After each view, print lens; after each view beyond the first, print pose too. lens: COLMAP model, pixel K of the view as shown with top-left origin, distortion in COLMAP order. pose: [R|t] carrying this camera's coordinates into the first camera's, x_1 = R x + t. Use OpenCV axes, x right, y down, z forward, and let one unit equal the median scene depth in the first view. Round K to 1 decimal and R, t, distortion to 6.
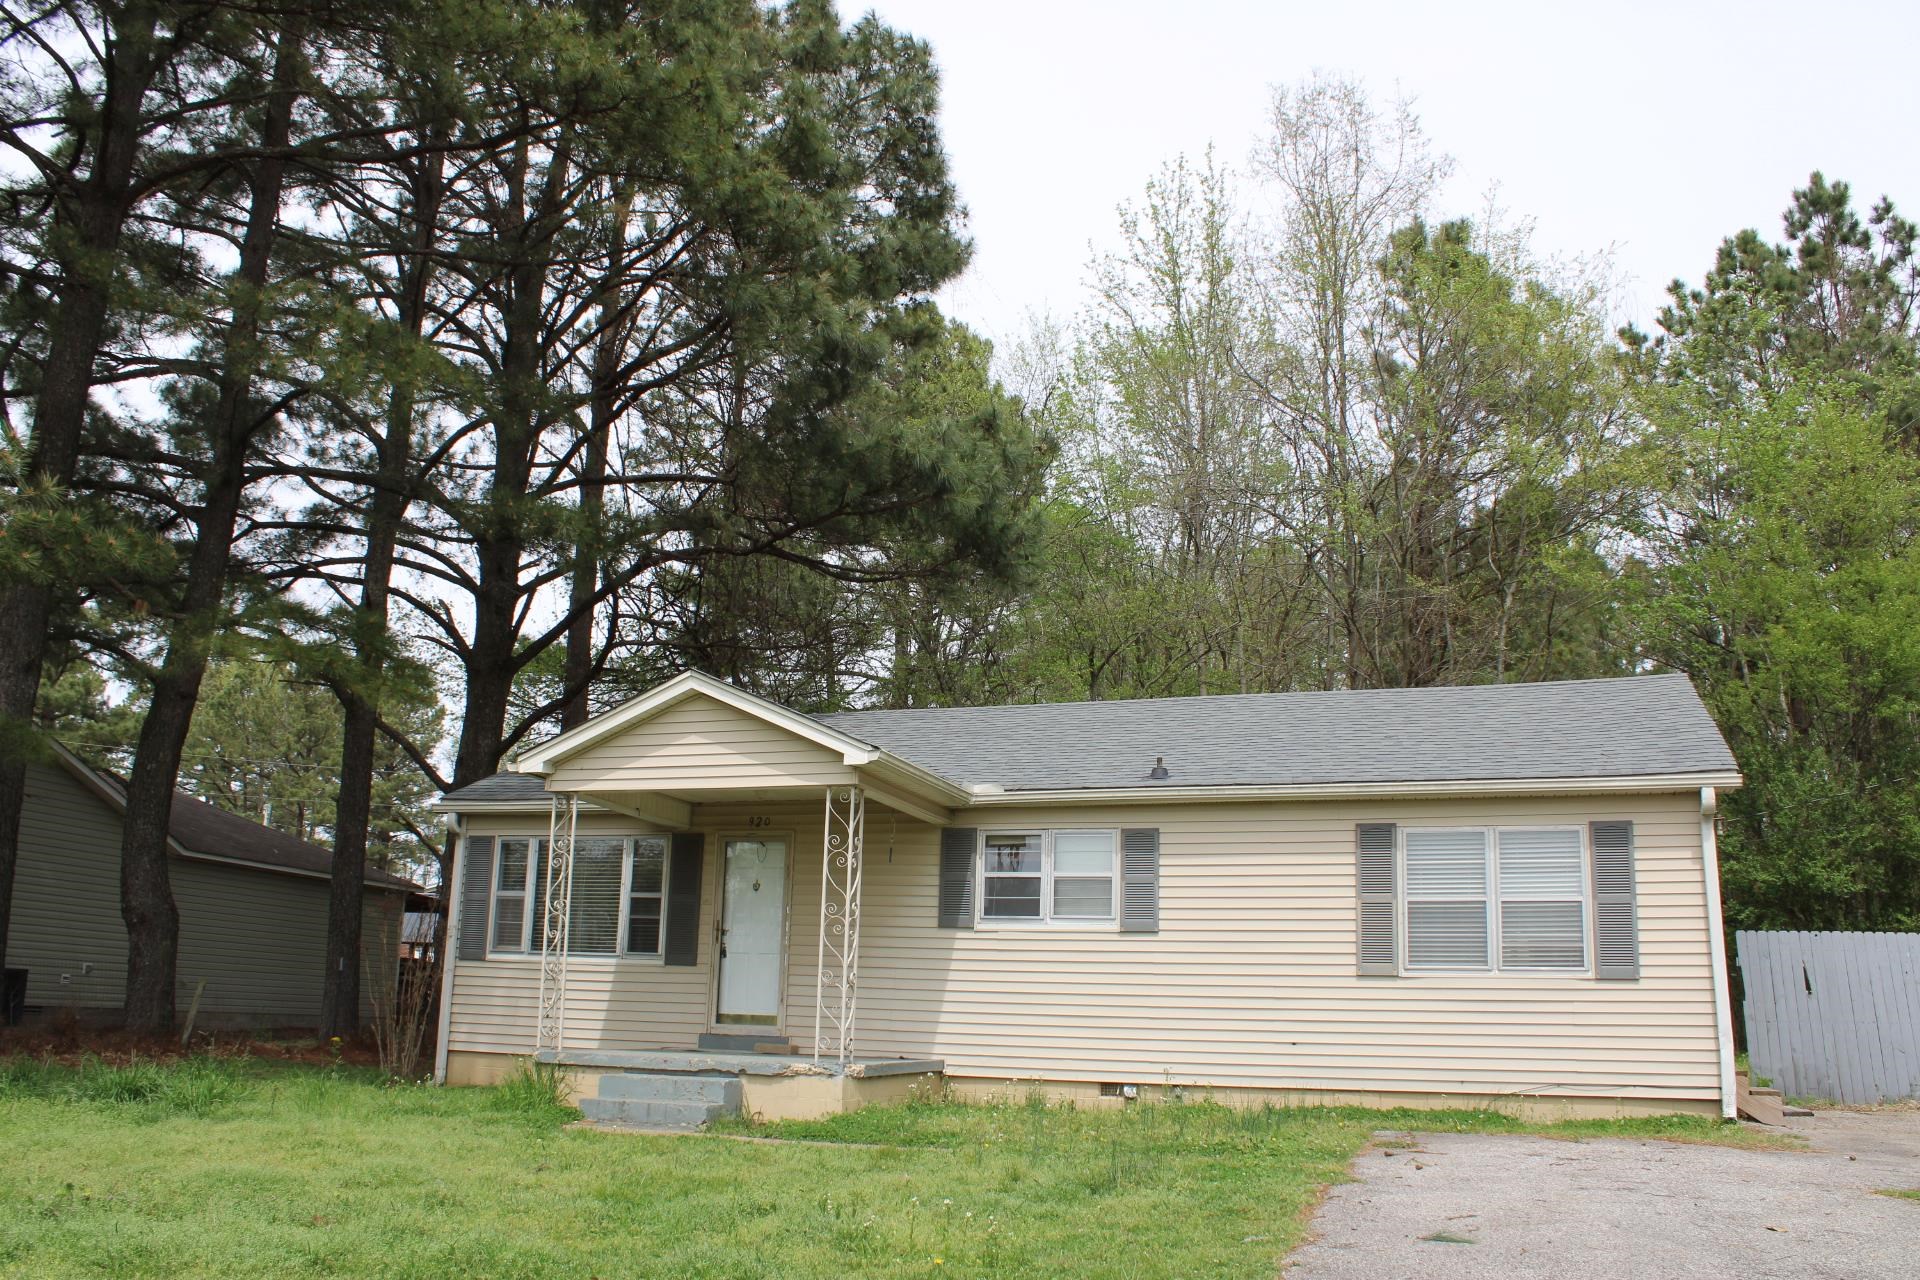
lens RADIAL K [[1612.8, 0, 959.1], [0, 1612.8, 644.7], [0, 0, 1]] dist [-0.153384, 0.128723]
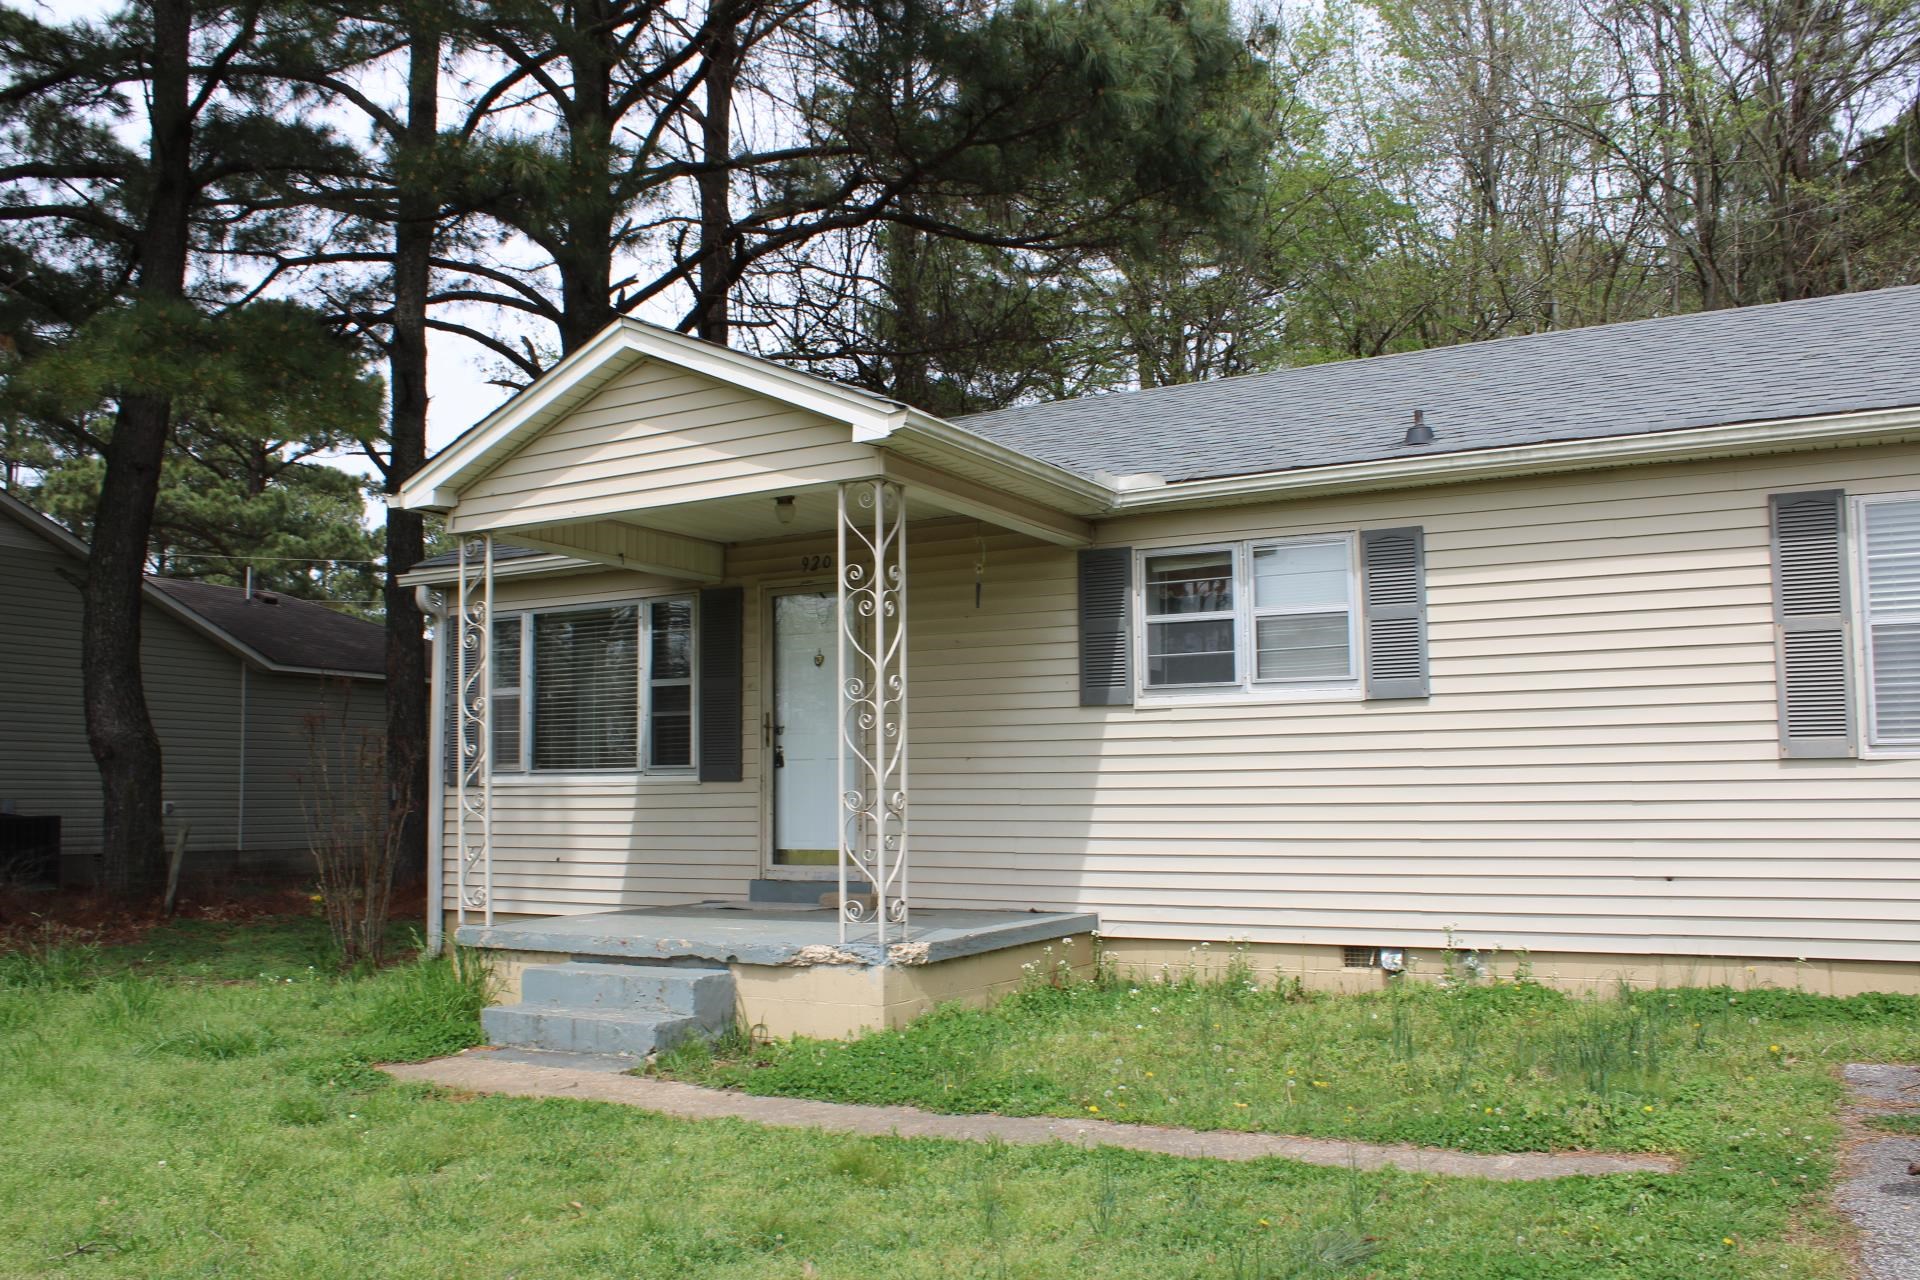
lens RADIAL K [[1612.8, 0, 981.8], [0, 1612.8, 644.2], [0, 0, 1]] dist [-0.153384, 0.128723]
pose [[0.981649, -0.055715, -0.182377, 0.068284], [0.080202, 0.988295, 0.129771, 0.066840], [0.173012, -0.142017, 0.974627, 0.382117]]
